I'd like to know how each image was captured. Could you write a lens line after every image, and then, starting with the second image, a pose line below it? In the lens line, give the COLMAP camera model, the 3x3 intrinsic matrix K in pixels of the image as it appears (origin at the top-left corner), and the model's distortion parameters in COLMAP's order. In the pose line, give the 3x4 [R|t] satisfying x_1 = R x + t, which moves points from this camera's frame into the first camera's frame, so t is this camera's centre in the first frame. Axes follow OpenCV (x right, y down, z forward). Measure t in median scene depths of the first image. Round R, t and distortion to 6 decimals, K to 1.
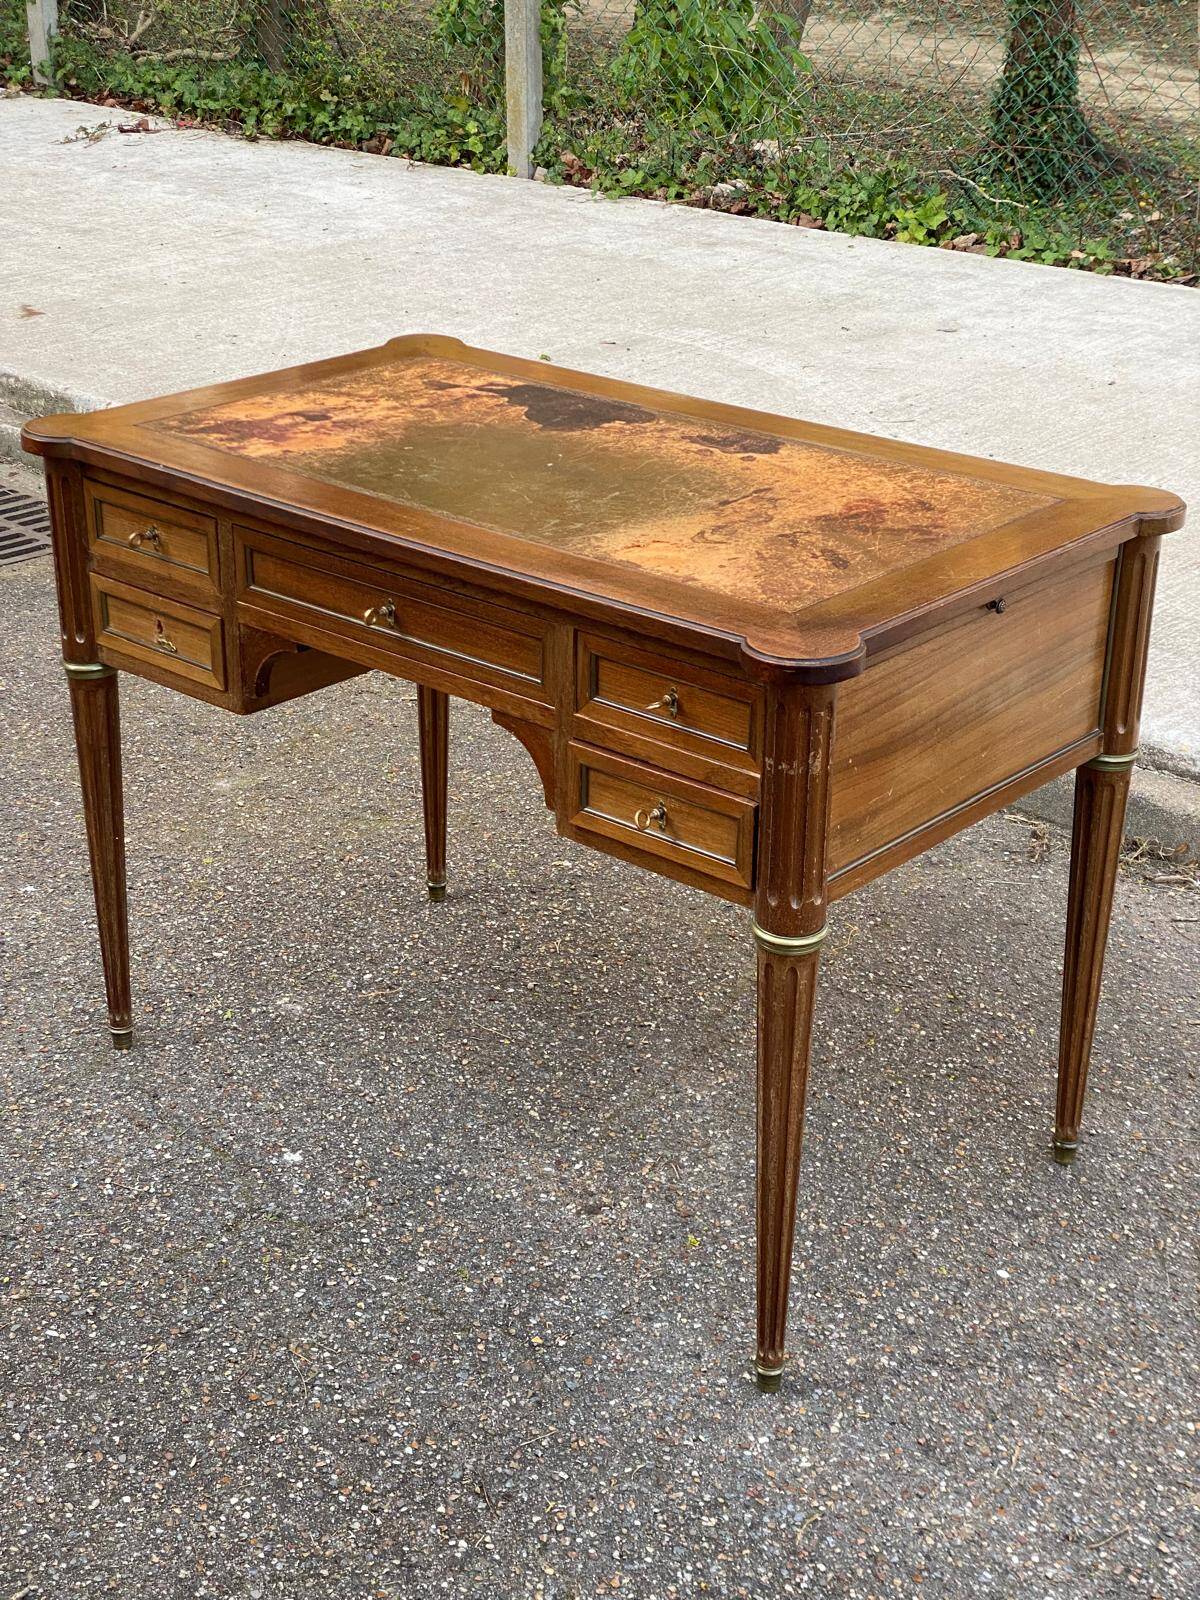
lens RADIAL K [[2390.7, 0, 570.6], [0, 2390.7, 802.6], [0, 0, 1]] dist [0.094995, 0.000000]
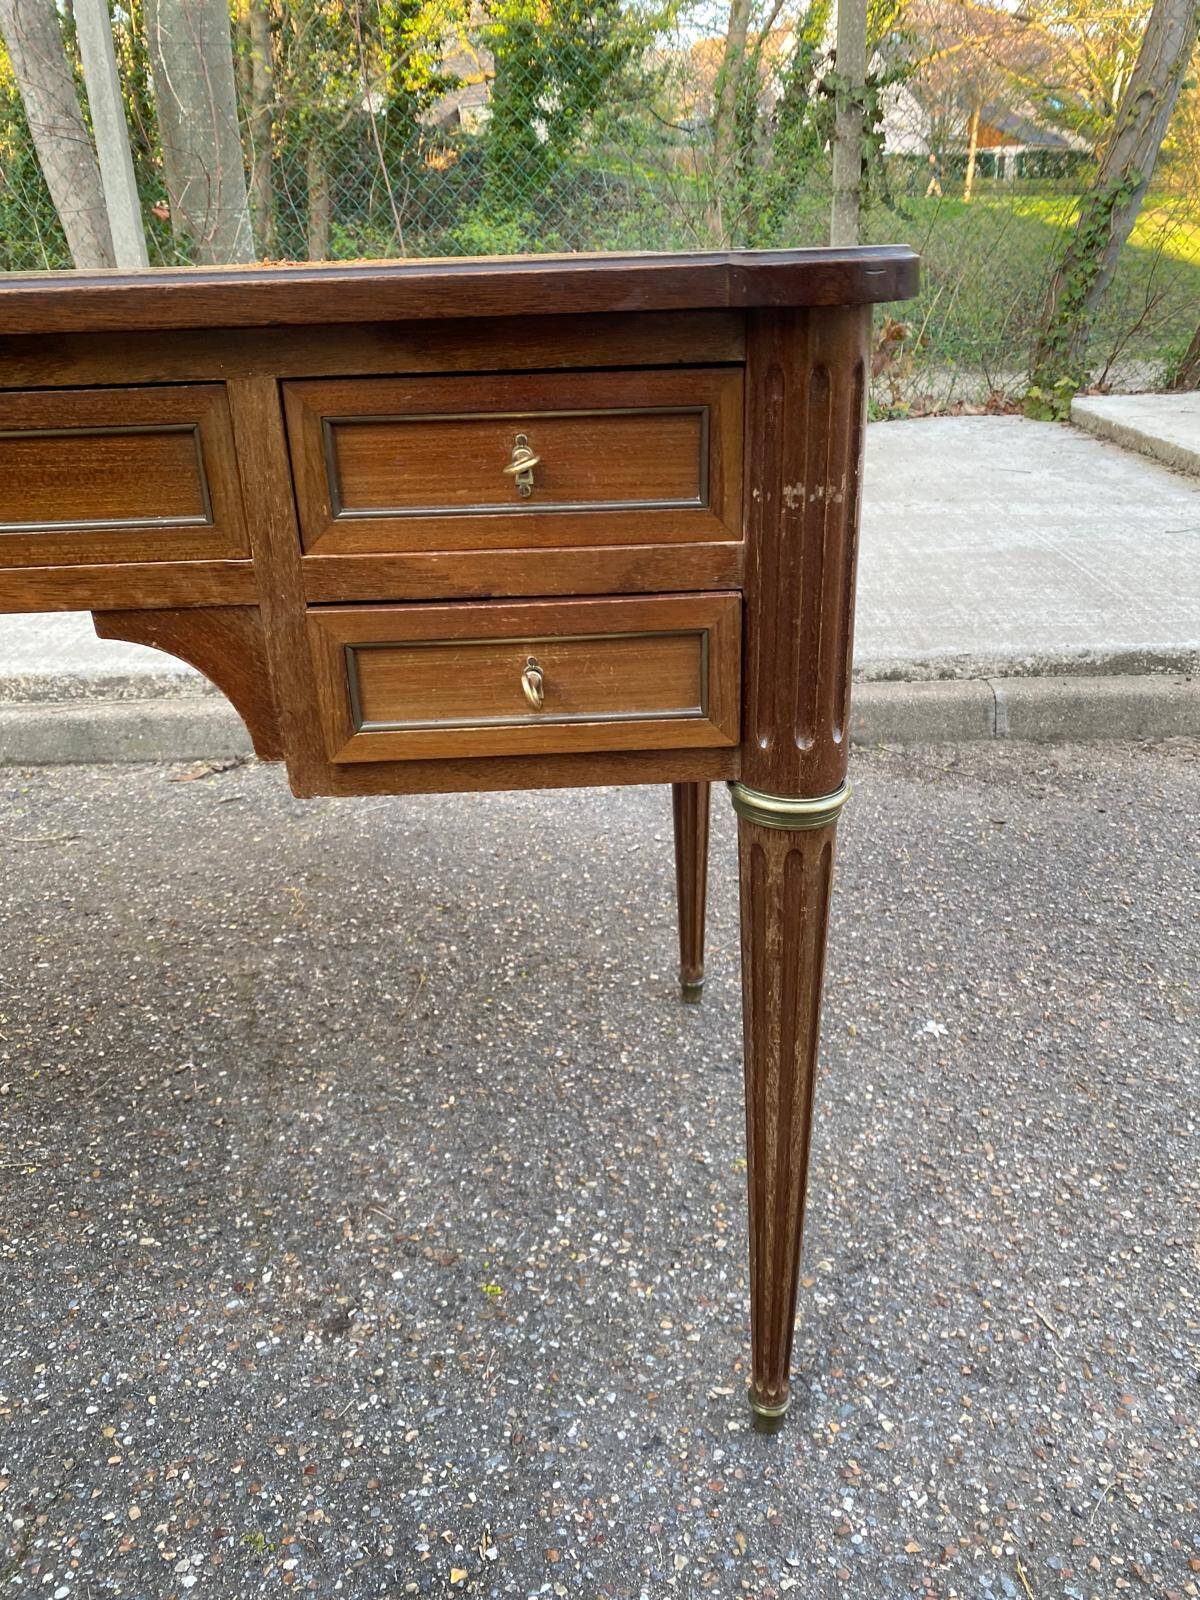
lens RADIAL K [[1225.7, 0, 616.6], [0, 1225.7, 794.9], [0, 0, 1]] dist [0.013460, -0.014161]
pose [[0.713246, -0.306831, 0.630187, -0.119977], [0.313857, 0.943728, 0.104267, 0.005650], [-0.626717, 0.123420, 0.769411, 0.657736]]
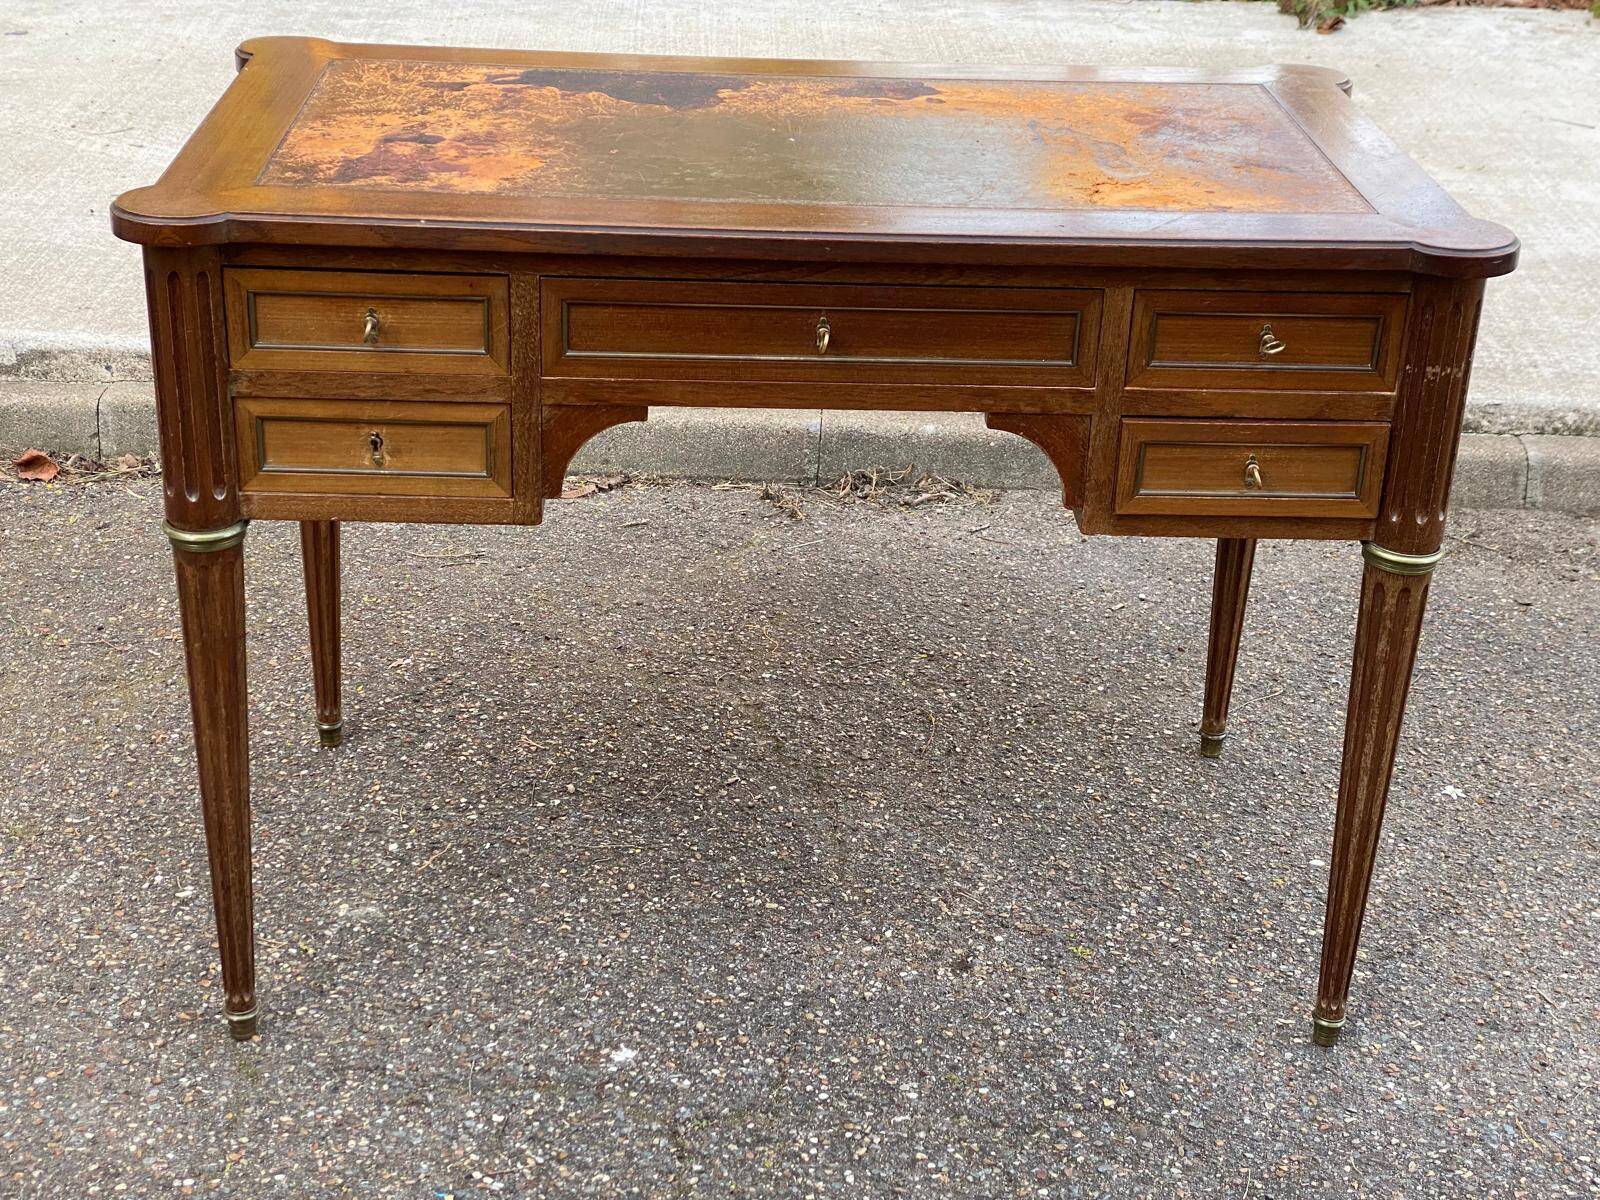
lens RADIAL K [[2390.7, 0, 785.9], [0, 2390.7, 586.1], [0, 0, 1]] dist [0.094995, 0.000000]
pose [[0.722186, -0.270958, 0.636419, -0.580604], [0.252120, 0.959900, 0.122584, -0.092749], [-0.644114, 0.071925, 0.761541, 0.366293]]
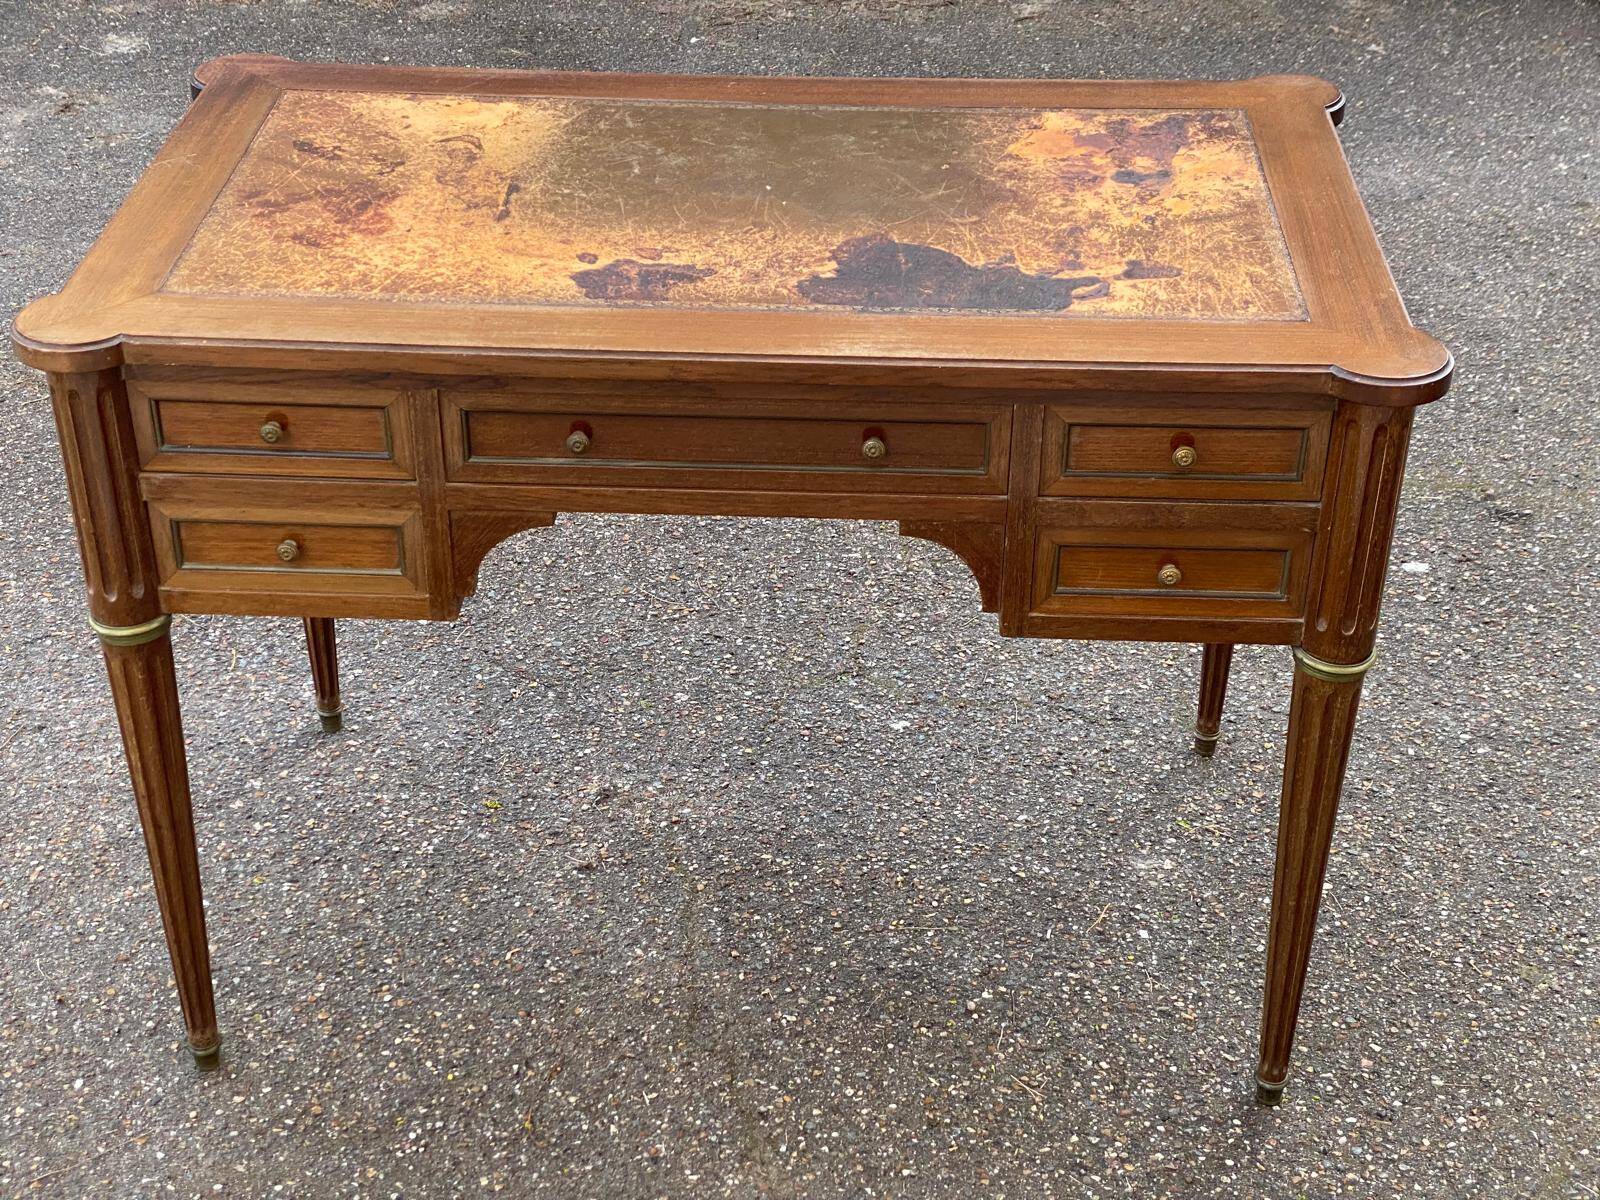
lens RADIAL K [[2390.7, 0, 808.1], [0, 2390.7, 606.9], [0, 0, 1]] dist [0.094995, 0.000000]
pose [[-0.769513, 0.337772, -0.541997, 0.475800], [-0.267576, 0.600076, 0.753864, -0.676701], [0.579873, 0.725134, -0.371387, 1.404352]]
